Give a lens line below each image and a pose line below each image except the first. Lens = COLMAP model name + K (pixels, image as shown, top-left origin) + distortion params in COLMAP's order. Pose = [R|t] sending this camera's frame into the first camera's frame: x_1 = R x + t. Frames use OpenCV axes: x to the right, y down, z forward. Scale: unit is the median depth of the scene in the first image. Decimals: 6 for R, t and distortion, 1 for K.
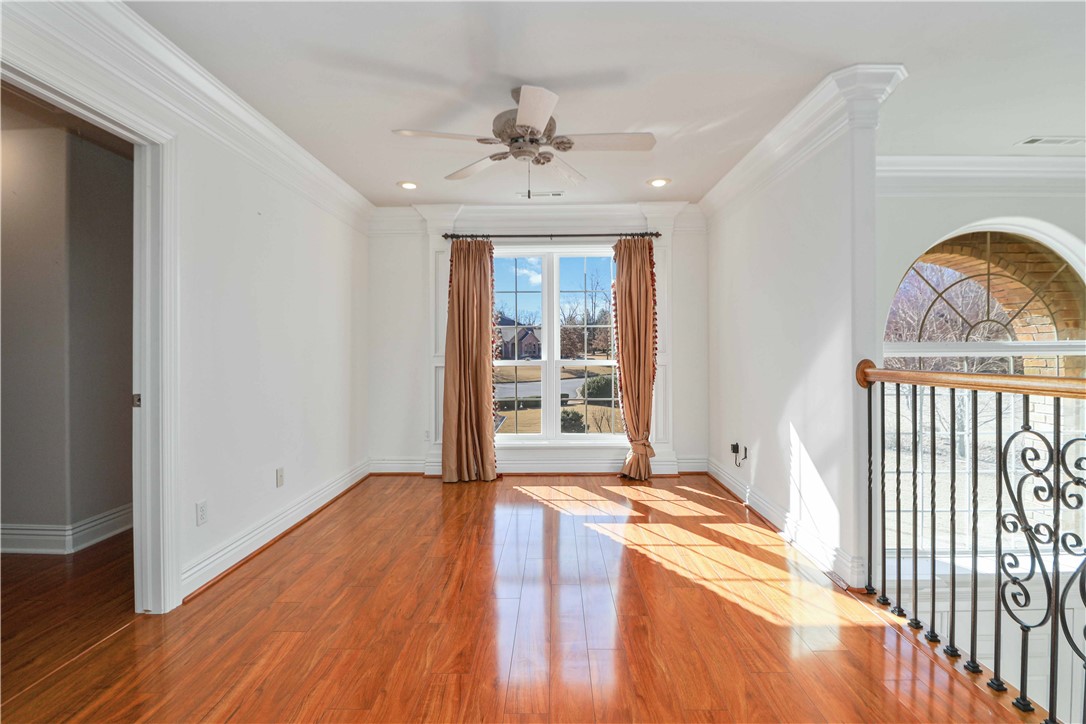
lens RADIAL K [[518.3, 0, 543.7], [0, 518.3, 354.9], [0, 0, 1]] dist [-0.011254, -0.008468]
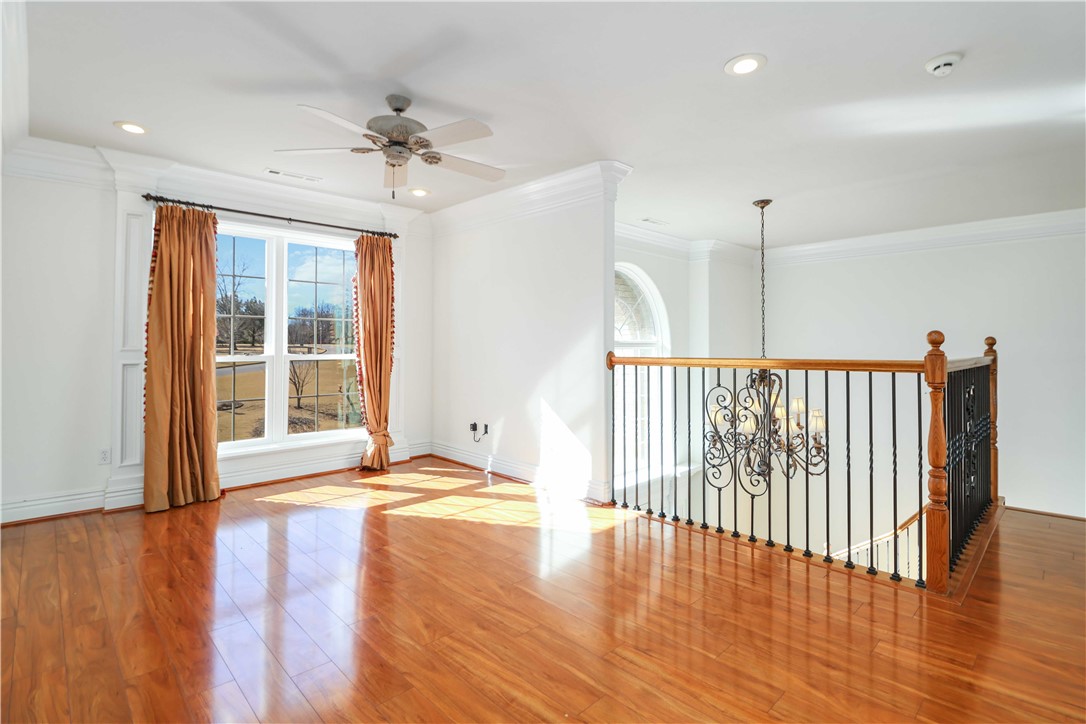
lens RADIAL K [[518.3, 0, 560.0], [0, 518.3, 342.5], [0, 0, 1]] dist [-0.011254, -0.008468]
pose [[0.695575, 0.009173, 0.718395, -0.310627], [0.001405, 0.999899, -0.014128, 0.002222], [-0.718452, 0.010836, 0.695492, 0.018663]]
